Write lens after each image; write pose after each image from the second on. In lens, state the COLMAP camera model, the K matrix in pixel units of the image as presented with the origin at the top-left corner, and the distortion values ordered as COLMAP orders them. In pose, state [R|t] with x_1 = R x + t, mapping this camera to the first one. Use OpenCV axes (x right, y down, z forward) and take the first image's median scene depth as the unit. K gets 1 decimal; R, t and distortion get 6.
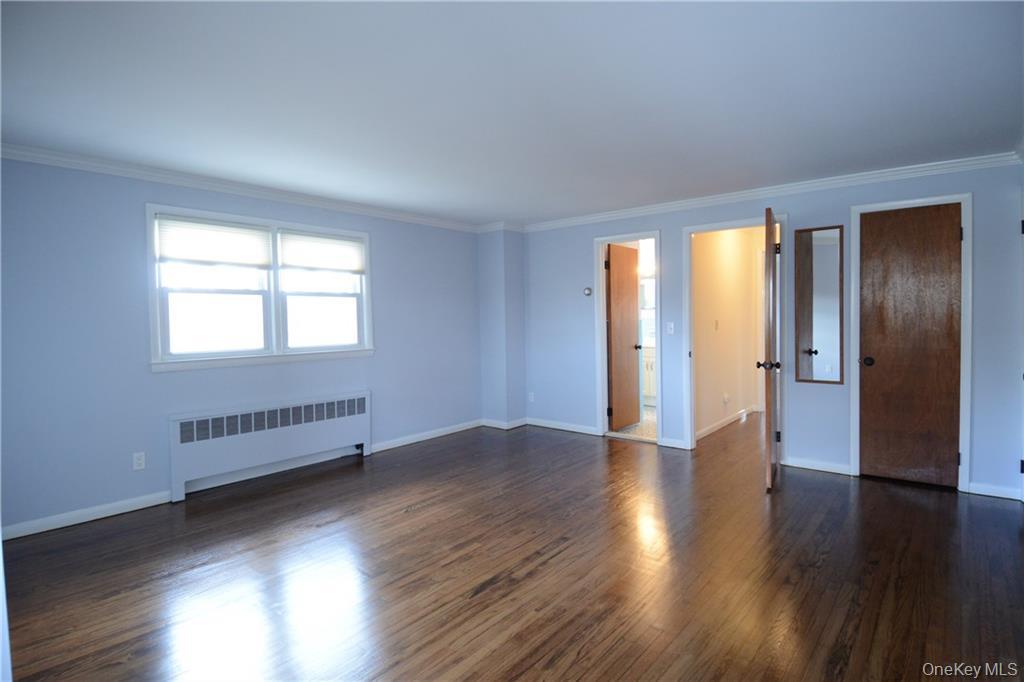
lens RADIAL K [[527.6, 0, 513.4], [0, 527.6, 333.8], [0, 0, 1]] dist [0.054799, -0.060213]
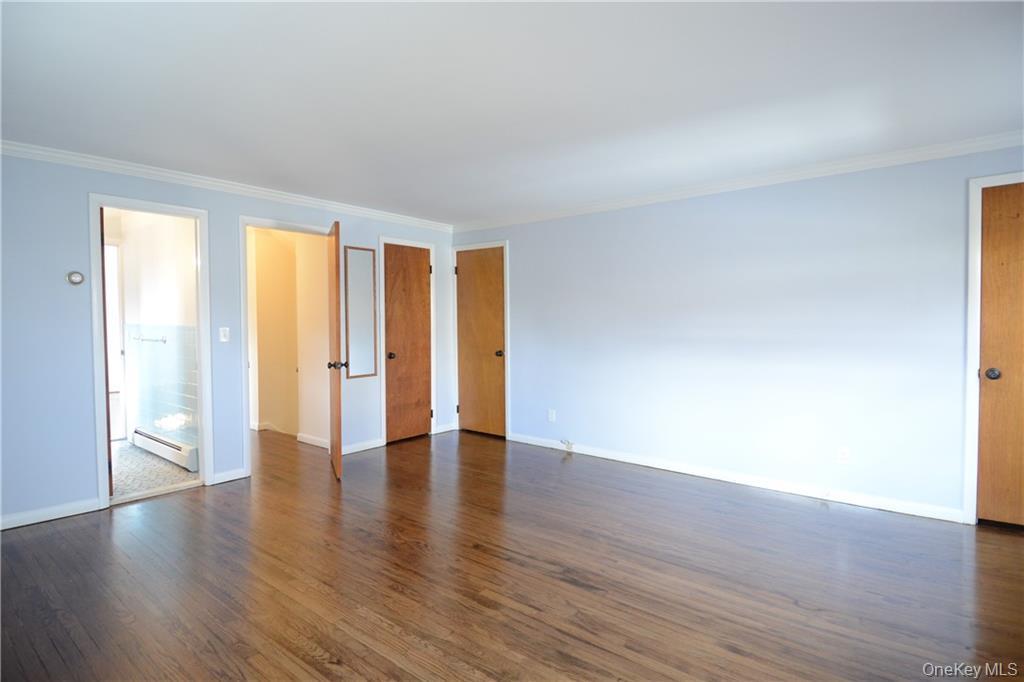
lens RADIAL K [[527.6, 0, 513.4], [0, 527.6, 333.8], [0, 0, 1]] dist [0.054799, -0.060213]
pose [[-0.009123, -0.009429, 0.999914, -0.739307], [0.036071, 0.999302, 0.009753, -0.005214], [-0.999308, 0.036157, -0.008777, 0.794728]]
